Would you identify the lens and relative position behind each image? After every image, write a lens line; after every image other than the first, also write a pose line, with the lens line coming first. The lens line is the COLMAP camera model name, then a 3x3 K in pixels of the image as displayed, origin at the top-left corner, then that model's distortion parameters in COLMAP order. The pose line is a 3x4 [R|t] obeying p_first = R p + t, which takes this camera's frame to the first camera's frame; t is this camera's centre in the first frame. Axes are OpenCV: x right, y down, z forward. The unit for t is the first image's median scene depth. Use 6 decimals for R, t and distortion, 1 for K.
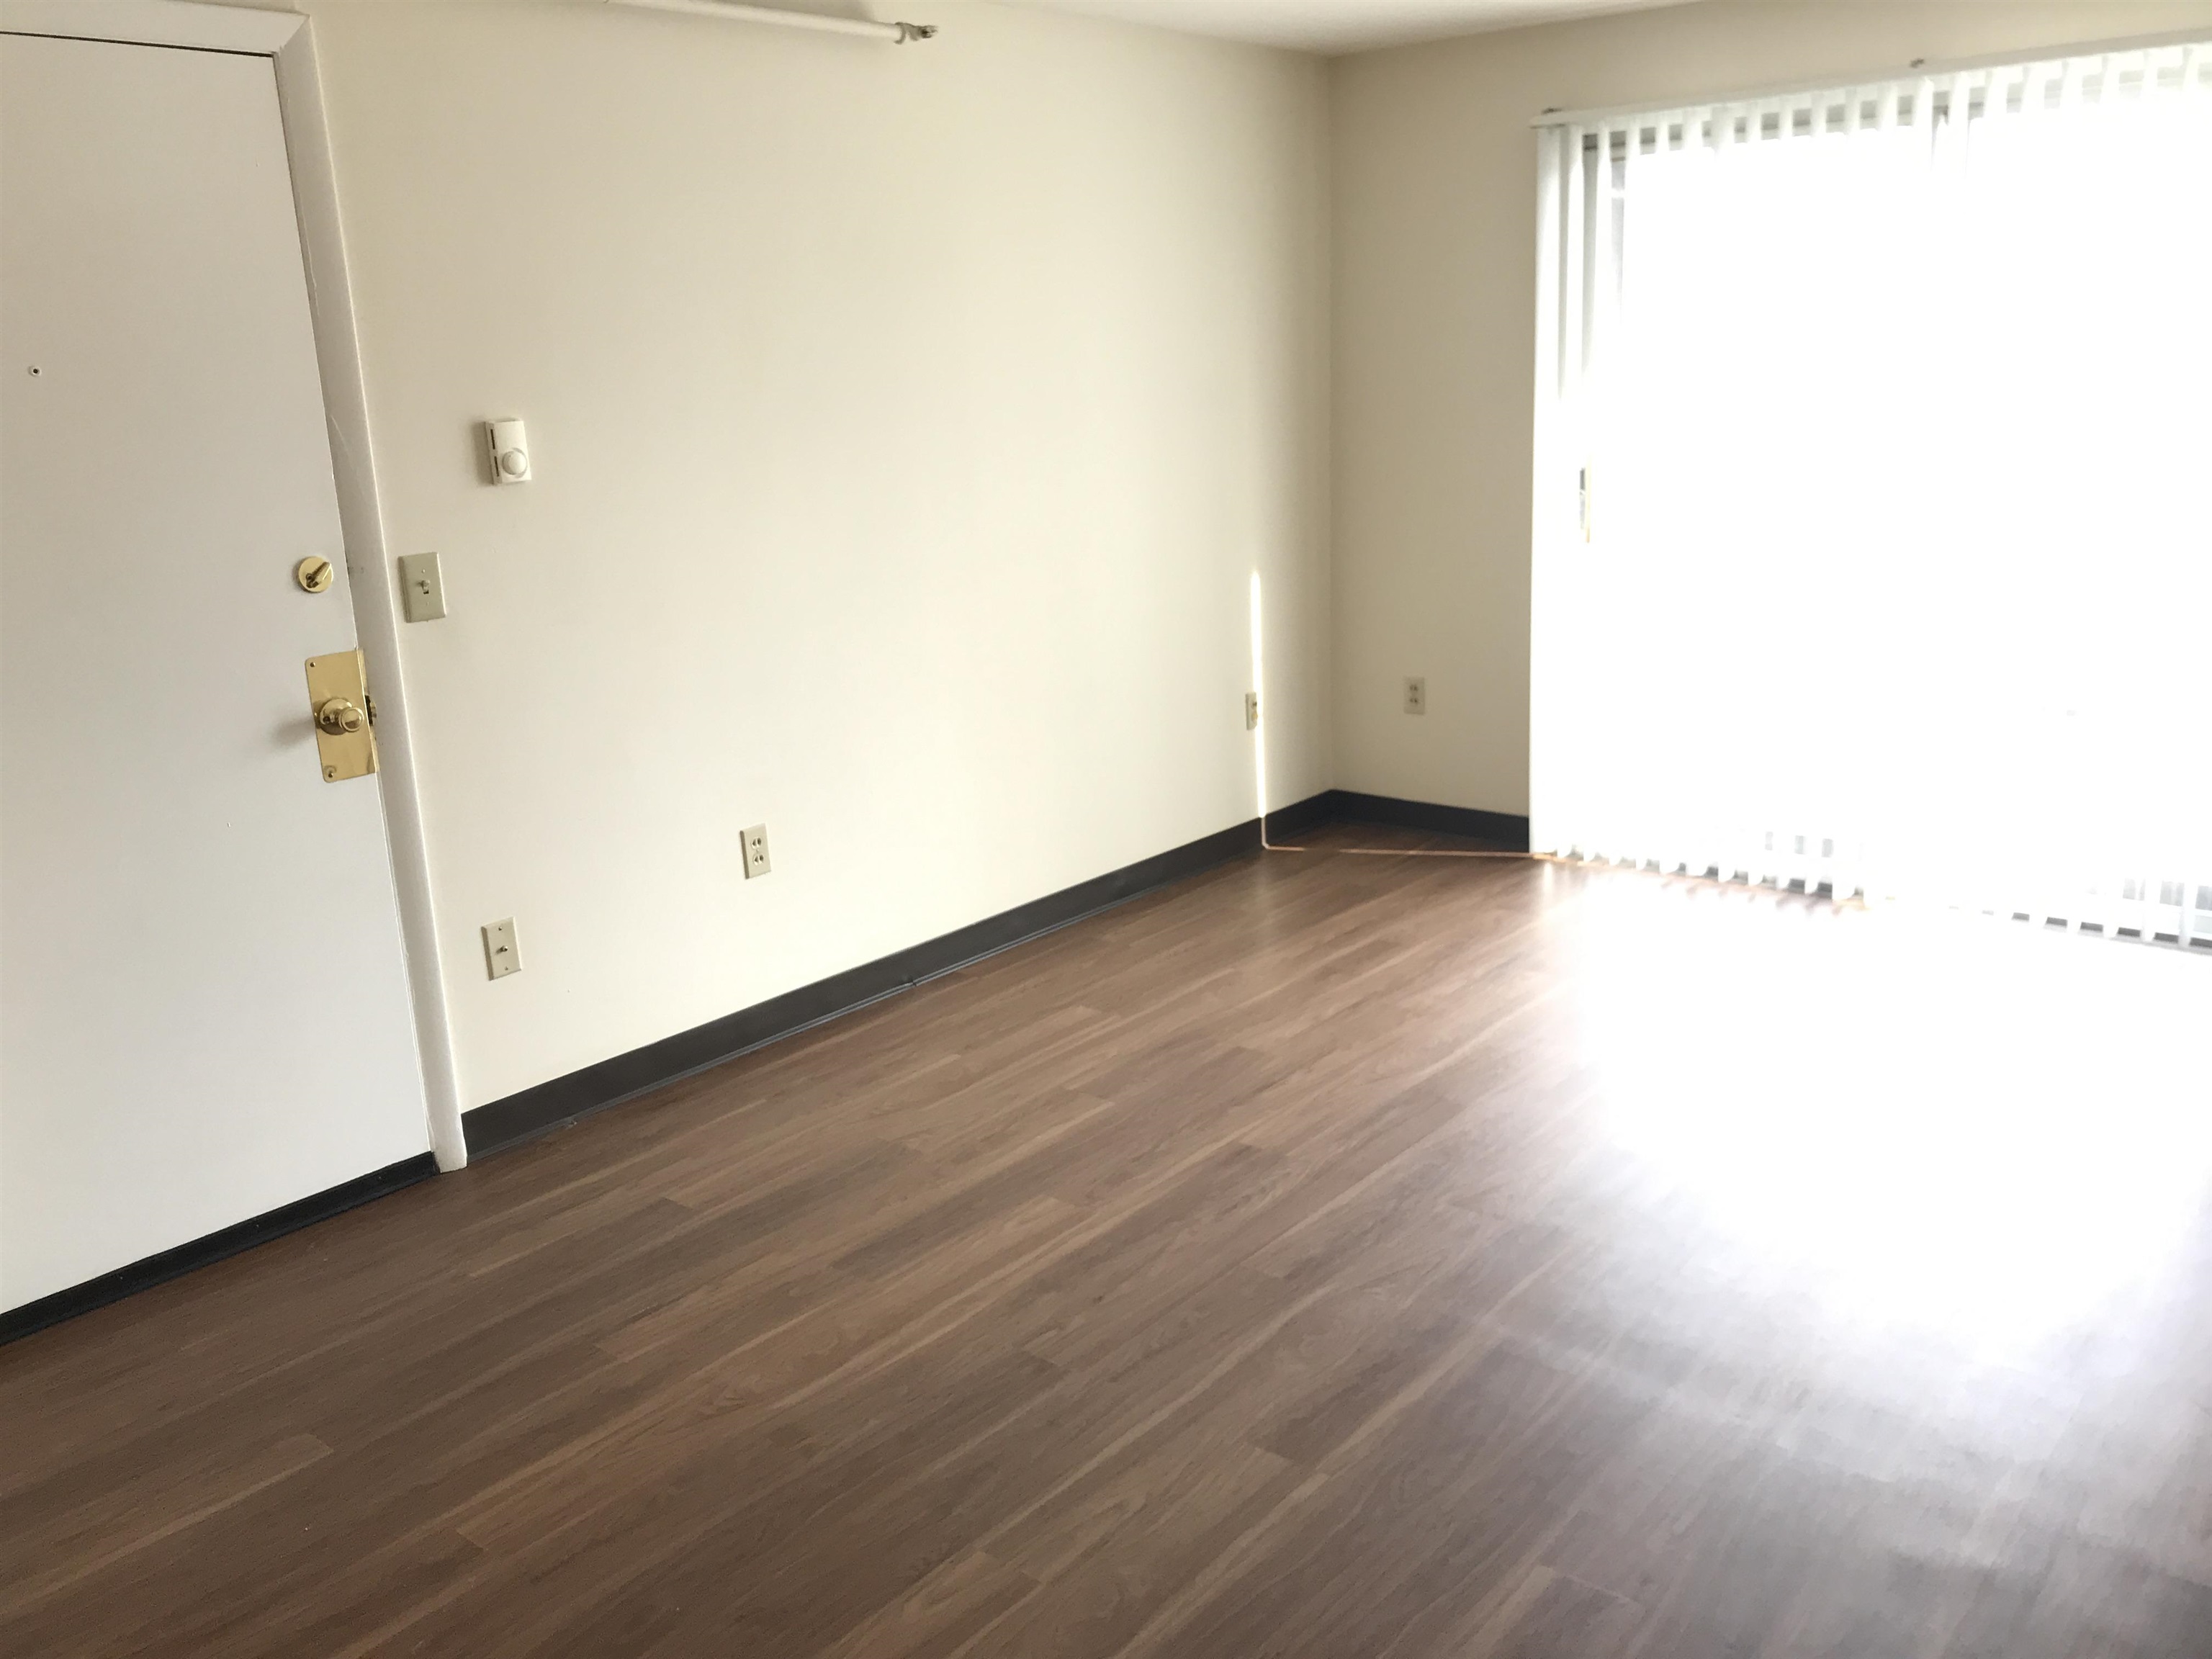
lens RADIAL K [[1808.1, 0, 1106.9], [0, 1808.1, 803.3], [0, 0, 1]] dist [0.027595, -0.020616]
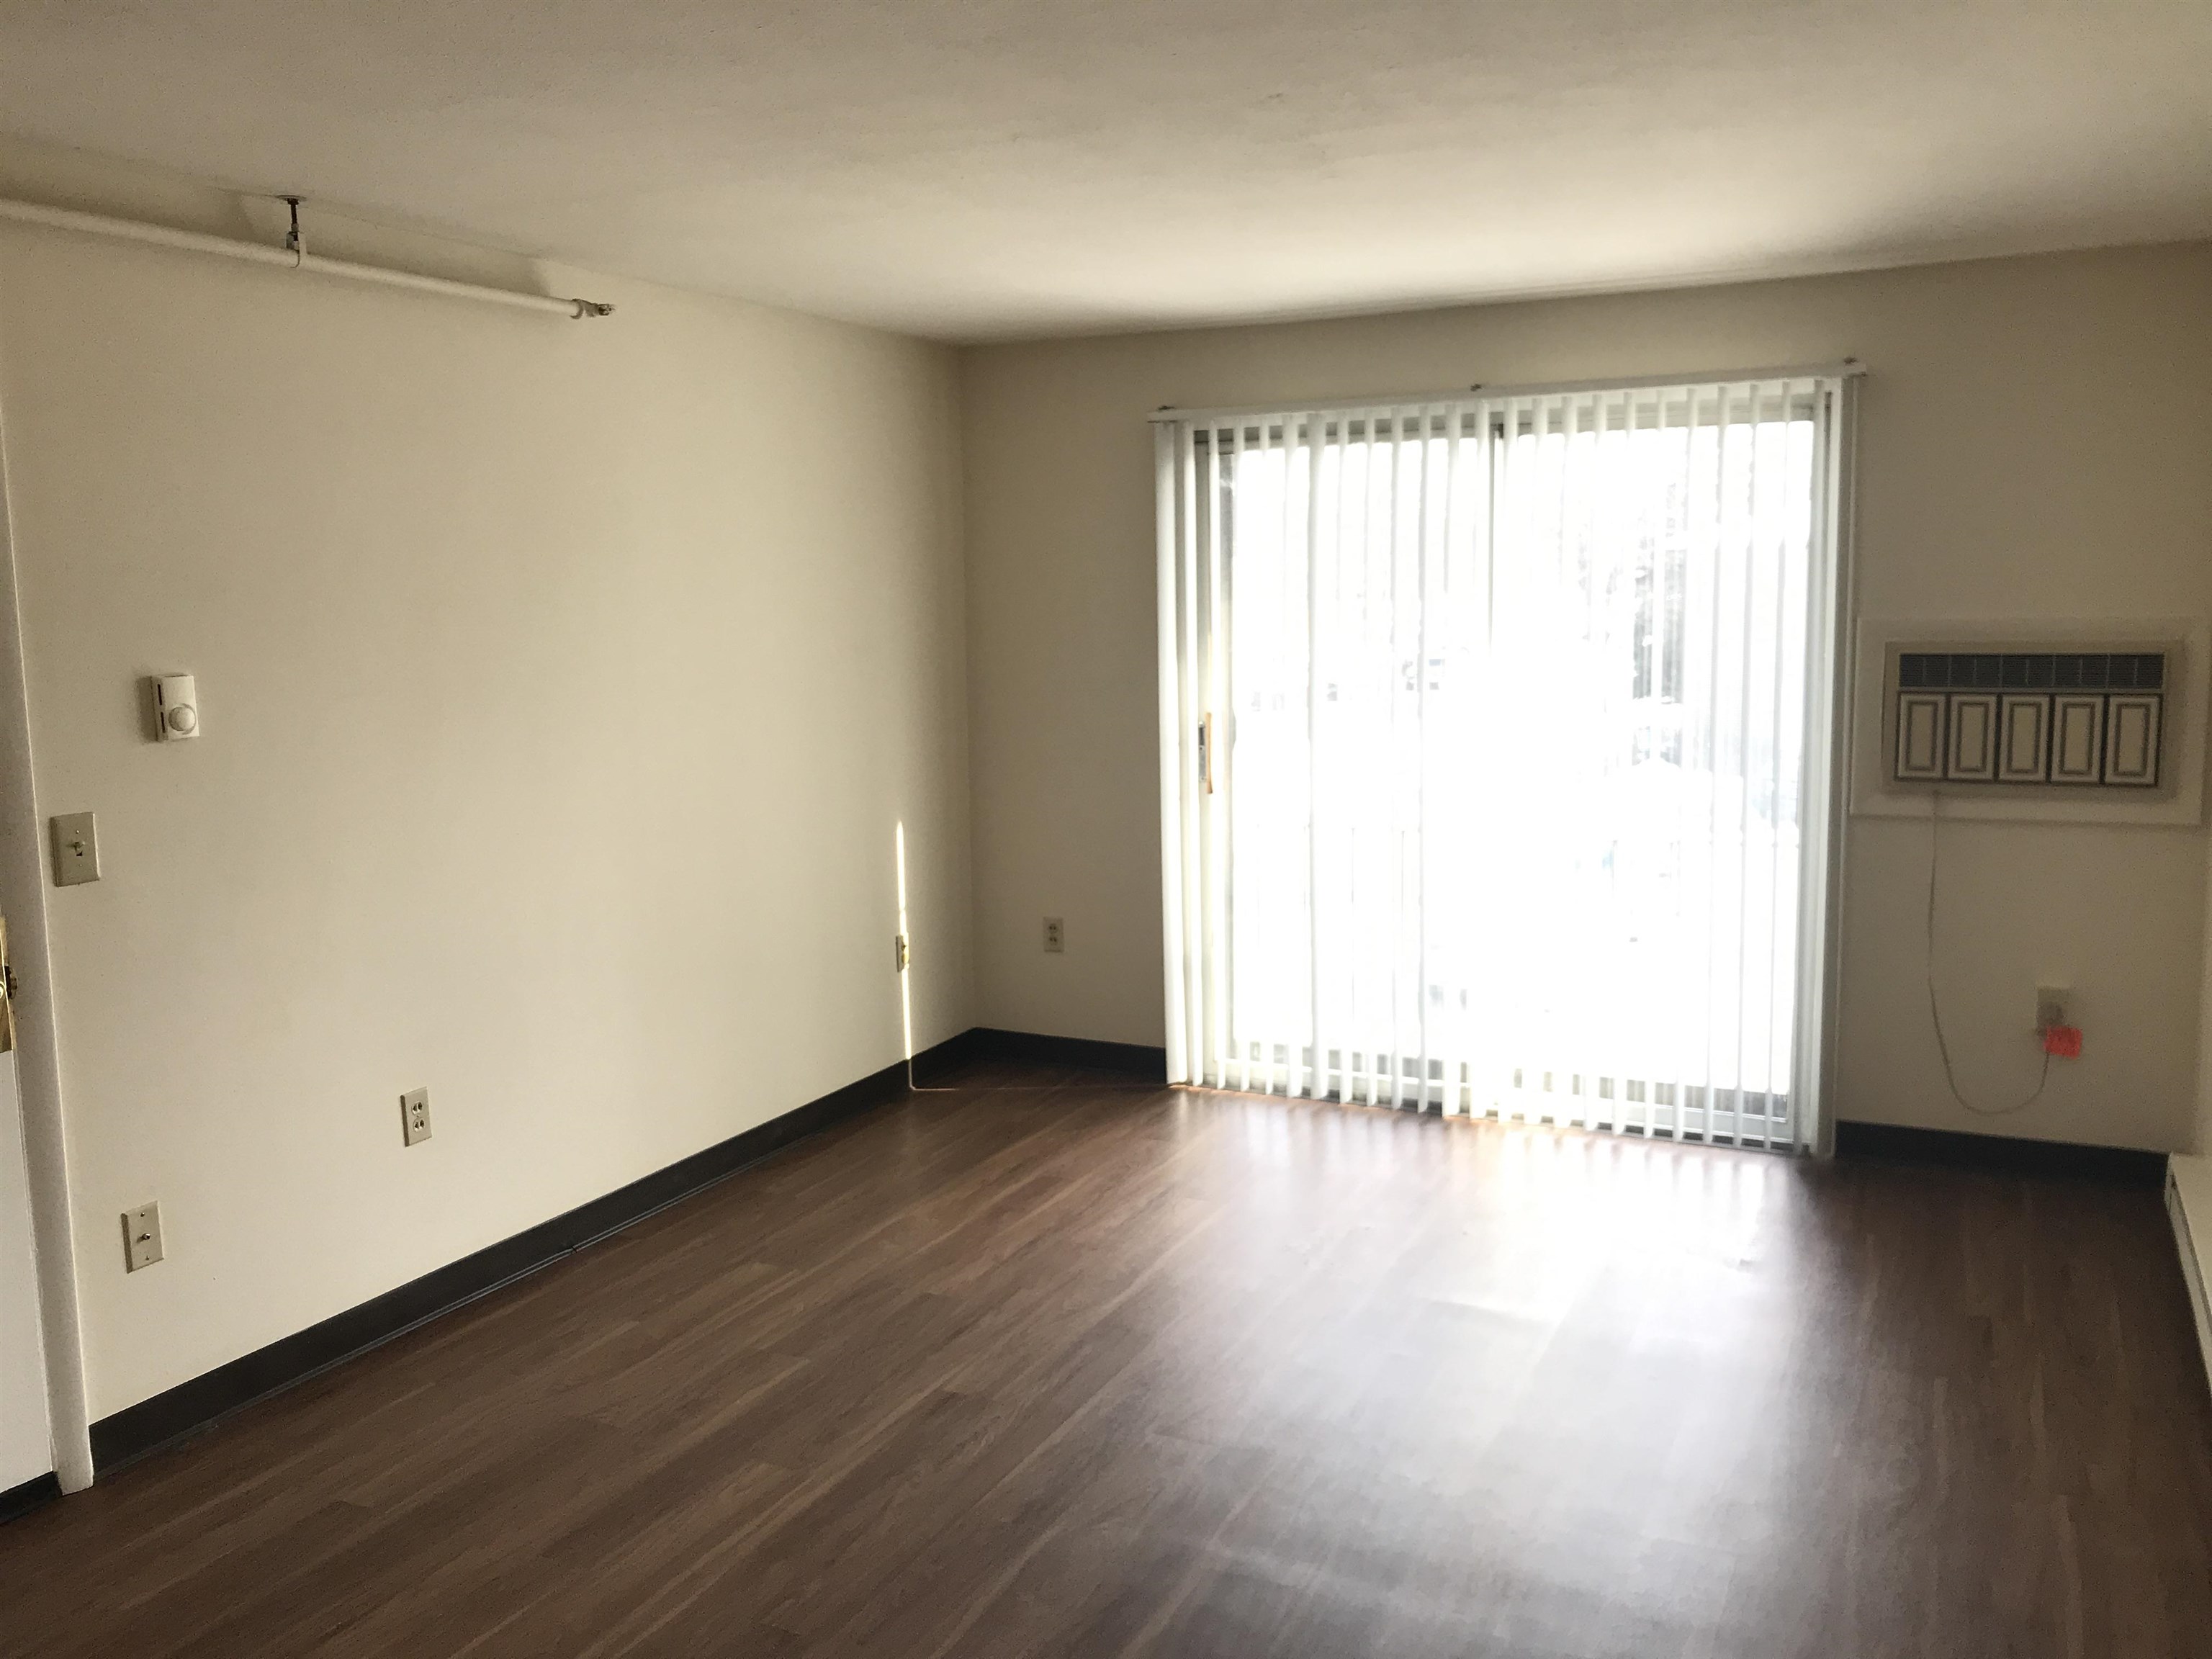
lens RADIAL K [[1808.1, 0, 1094.7], [0, 1808.1, 808.7], [0, 0, 1]] dist [0.027595, -0.020616]
pose [[0.971953, -0.003278, 0.235152, -0.081240], [0.032840, 0.991998, -0.121910, -0.007129], [-0.232871, 0.126213, 0.964283, -0.033476]]
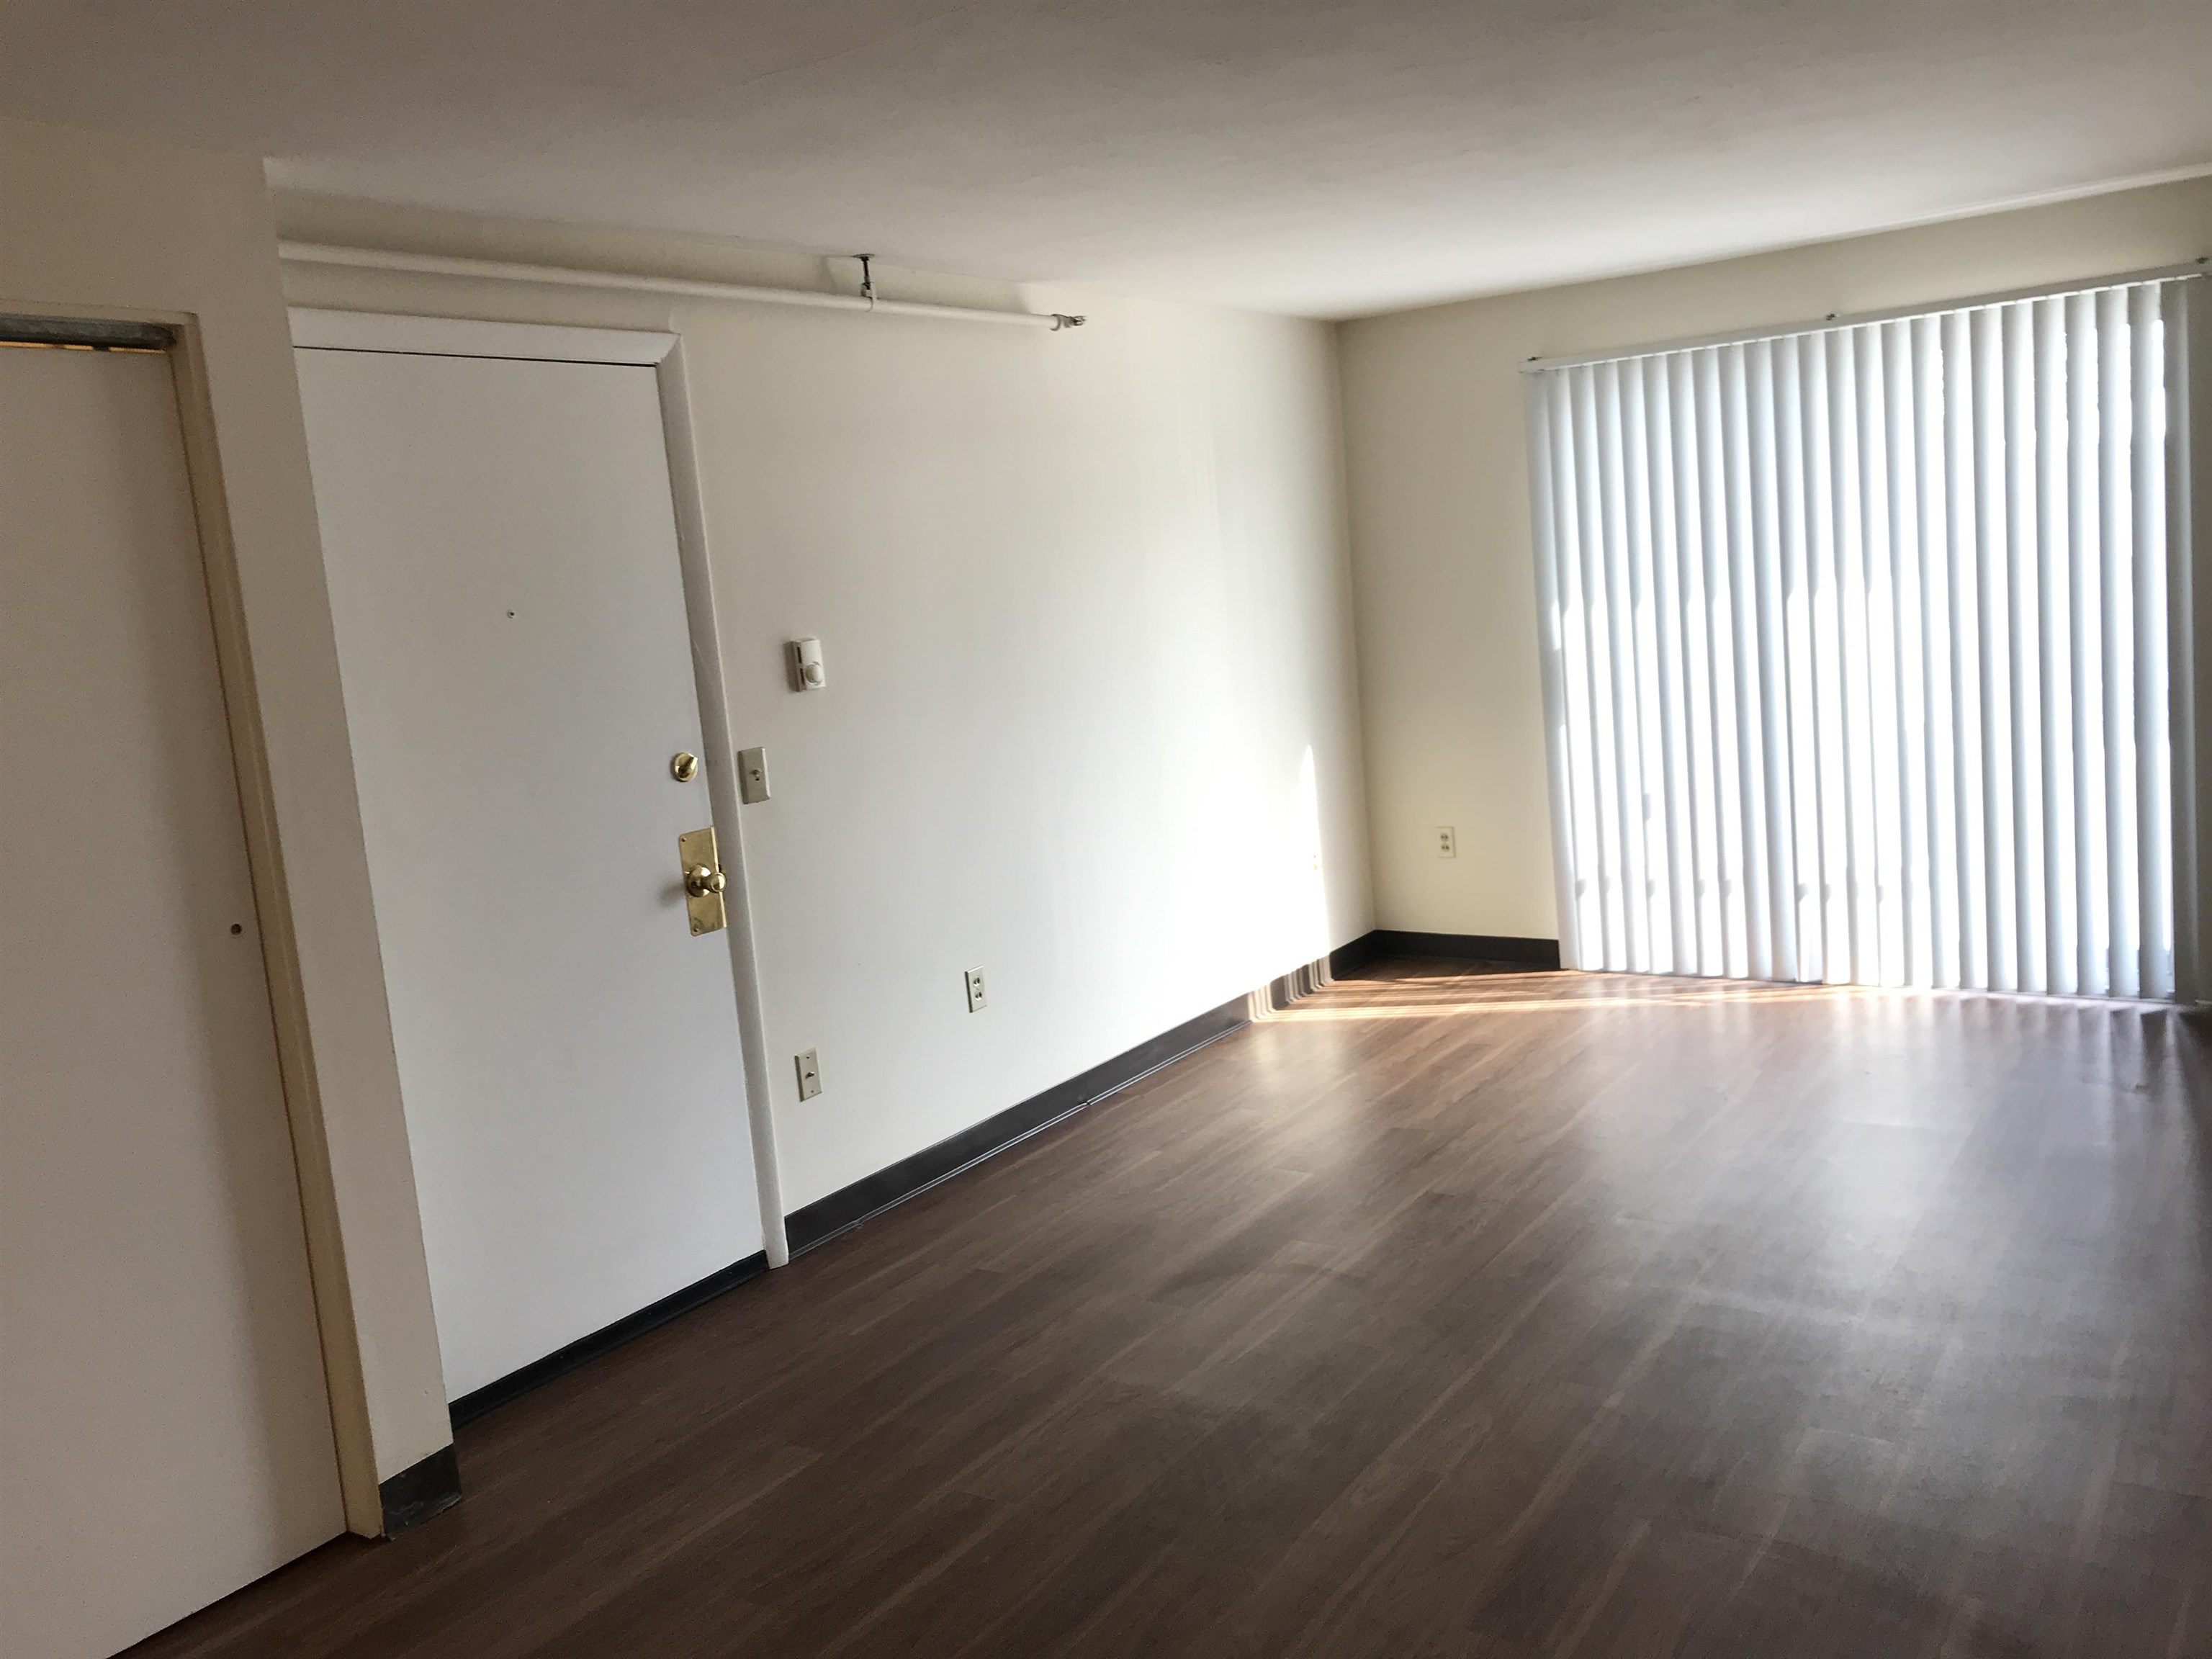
lens RADIAL K [[1808.1, 0, 1101.8], [0, 1808.1, 800.9], [0, 0, 1]] dist [0.027595, -0.020616]
pose [[0.994530, -0.056349, 0.087949, -0.239221], [0.066411, 0.991023, -0.116027, 0.053308], [-0.080621, 0.121233, 0.989345, -0.217266]]
